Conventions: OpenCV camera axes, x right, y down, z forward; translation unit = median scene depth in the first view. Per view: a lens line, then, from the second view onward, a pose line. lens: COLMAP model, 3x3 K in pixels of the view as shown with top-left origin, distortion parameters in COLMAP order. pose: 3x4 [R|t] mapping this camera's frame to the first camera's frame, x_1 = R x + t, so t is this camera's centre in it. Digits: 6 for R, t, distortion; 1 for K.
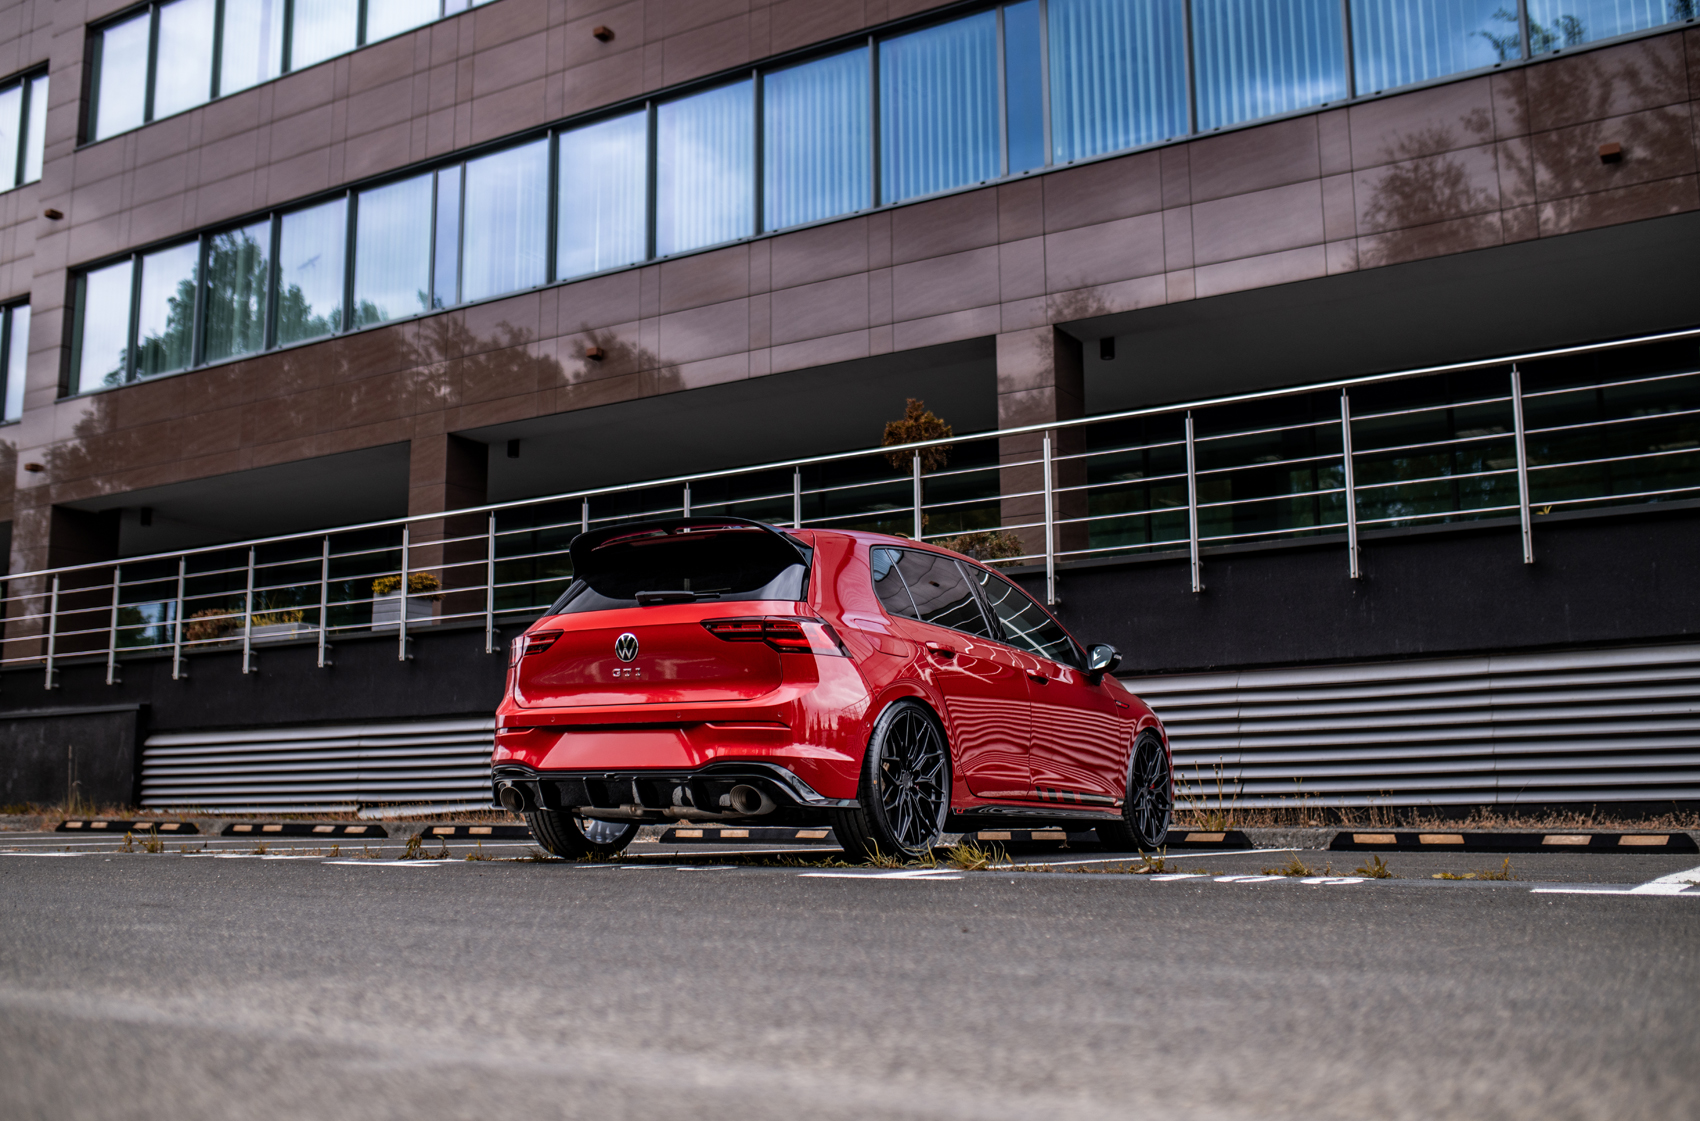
lens RADIAL K [[1657.6, 0, 859.6], [0, 1657.6, 514.7], [0, 0, 1]] dist [-0.087052, 0.147780]
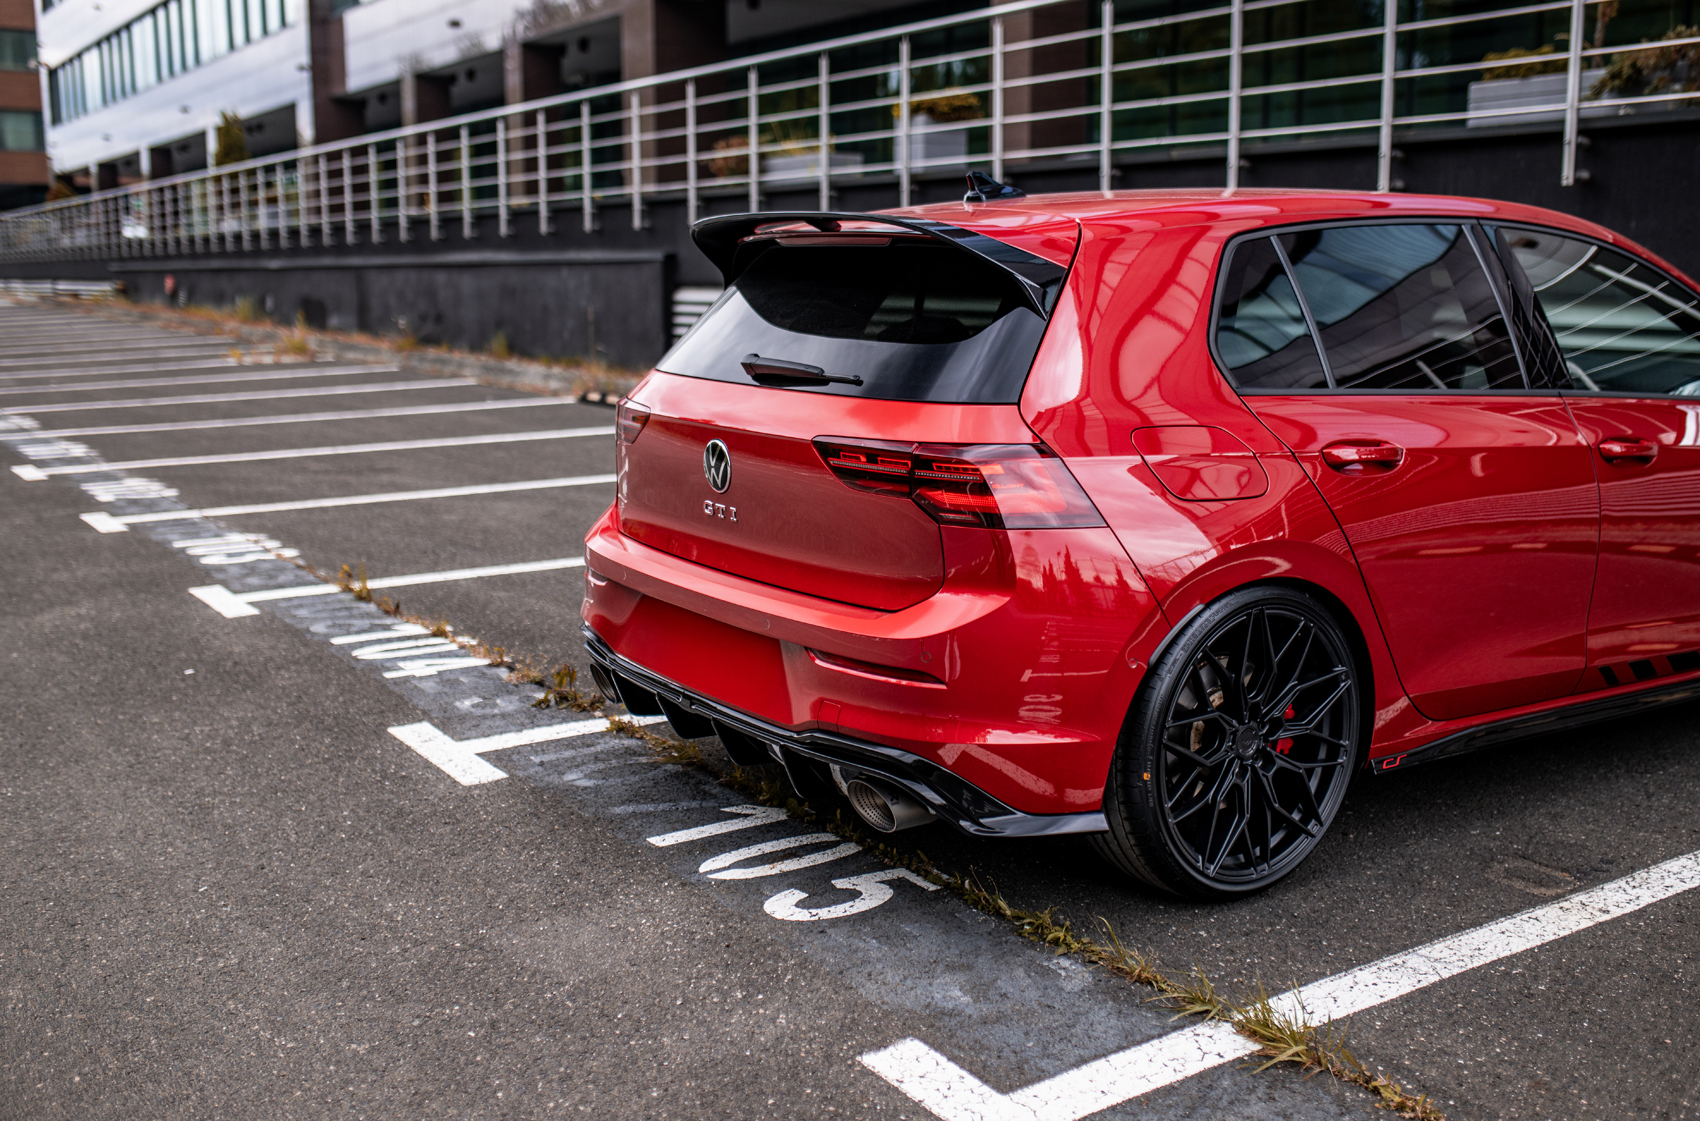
lens RADIAL K [[1733.3, 0, 854.7], [0, 1733.3, 564.7], [0, 0, 1]] dist [-0.096294, 0.175173]
pose [[0.902564, 0.078044, -0.423424, 0.062458], [0.076276, 0.938896, 0.335643, -0.033353], [0.423746, -0.335236, 0.841461, 0.238739]]
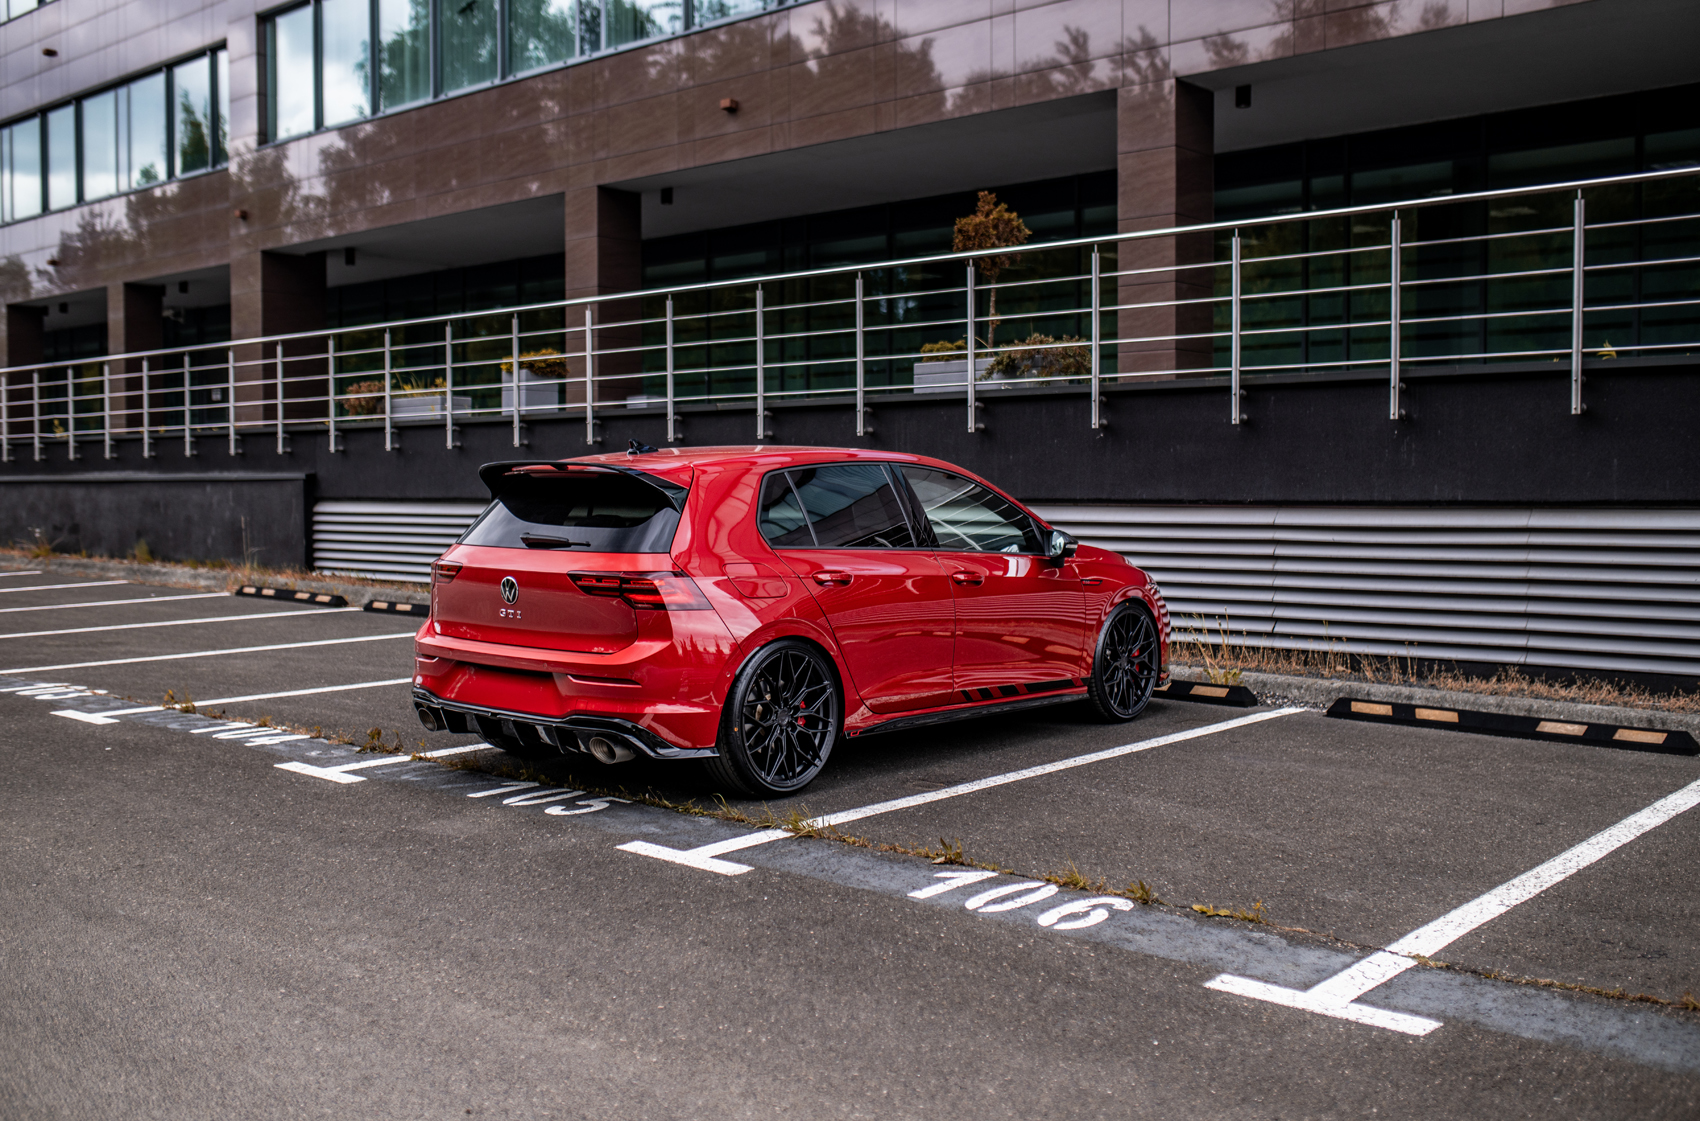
lens RADIAL K [[1657.6, 0, 859.6], [0, 1657.6, 514.7], [0, 0, 1]] dist [-0.087052, 0.147780]
pose [[0.985541, 0.007795, -0.169255, 0.111784], [0.027435, 0.978418, 0.204808, -0.076717], [0.167199, -0.206491, 0.964057, 0.021531]]
